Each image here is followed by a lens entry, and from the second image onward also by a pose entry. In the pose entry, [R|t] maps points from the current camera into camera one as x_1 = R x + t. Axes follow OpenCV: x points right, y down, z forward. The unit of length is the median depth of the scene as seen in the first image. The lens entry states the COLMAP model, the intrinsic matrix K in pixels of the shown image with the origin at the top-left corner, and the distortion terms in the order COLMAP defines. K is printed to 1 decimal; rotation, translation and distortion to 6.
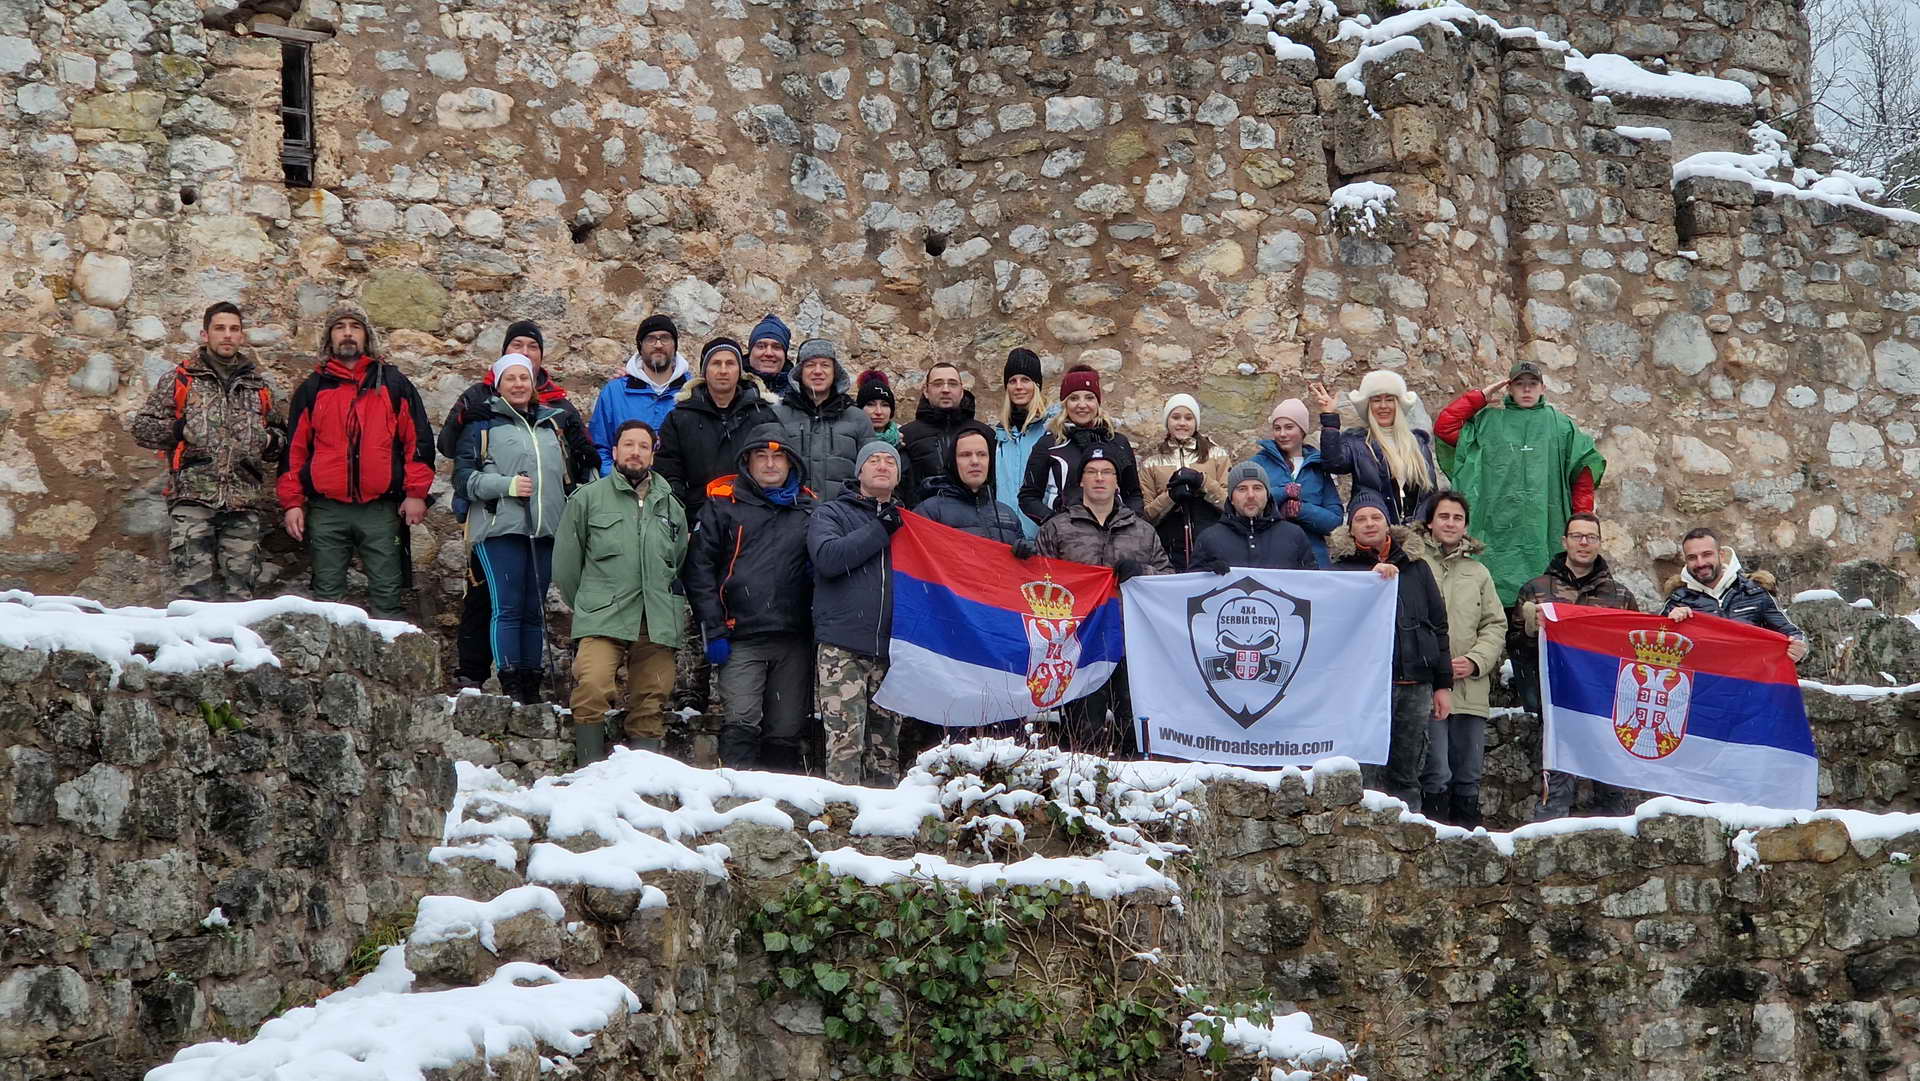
lens RADIAL K [[3601.4, 0, 1018.4], [0, 3601.4, 474.1], [0, 0, 1]] dist [0.018475, 0.000000]
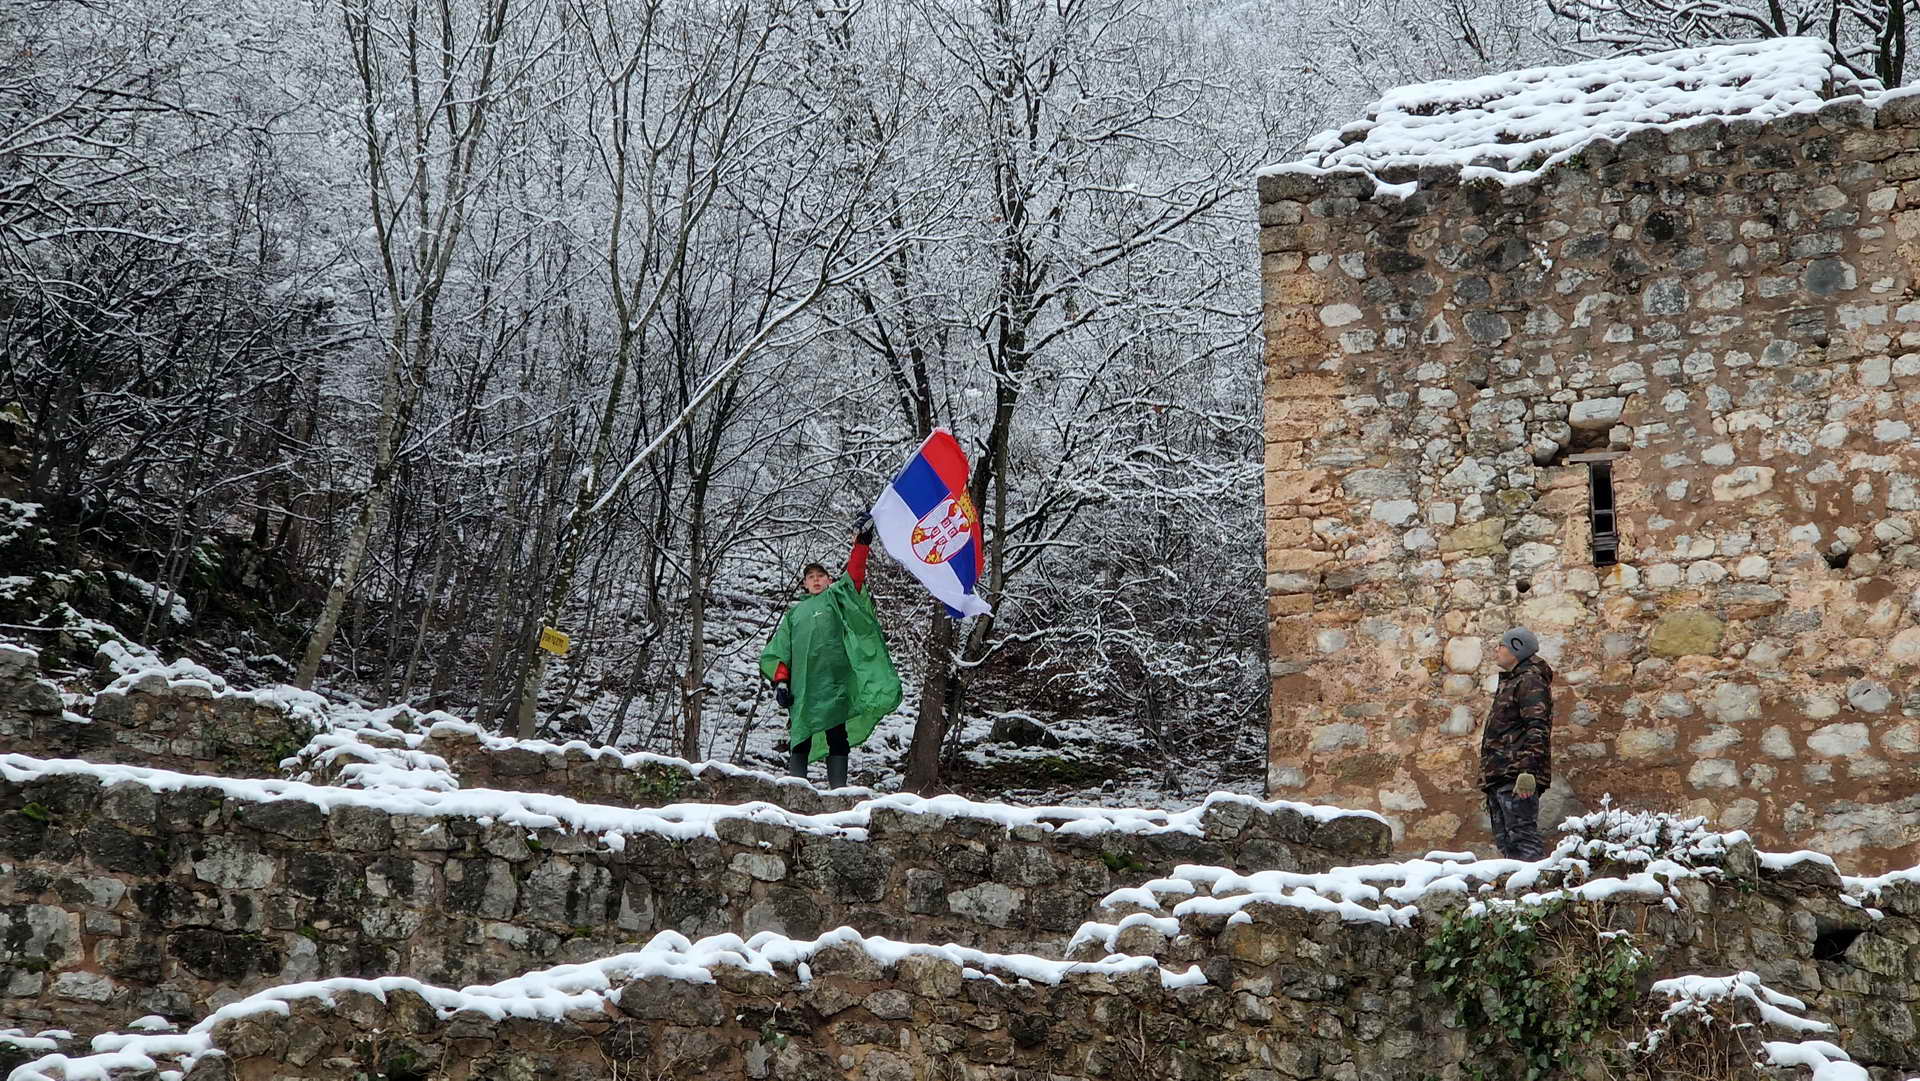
lens RADIAL K [[3601.4, 0, 1095.4], [0, 3601.4, 510.0], [0, 0, 1]] dist [0.018475, 0.000000]
pose [[0.683539, -0.216219, -0.697154, 0.610573], [0.082910, 0.971936, -0.220151, 0.180005], [0.725190, 0.092681, 0.682283, -0.059737]]
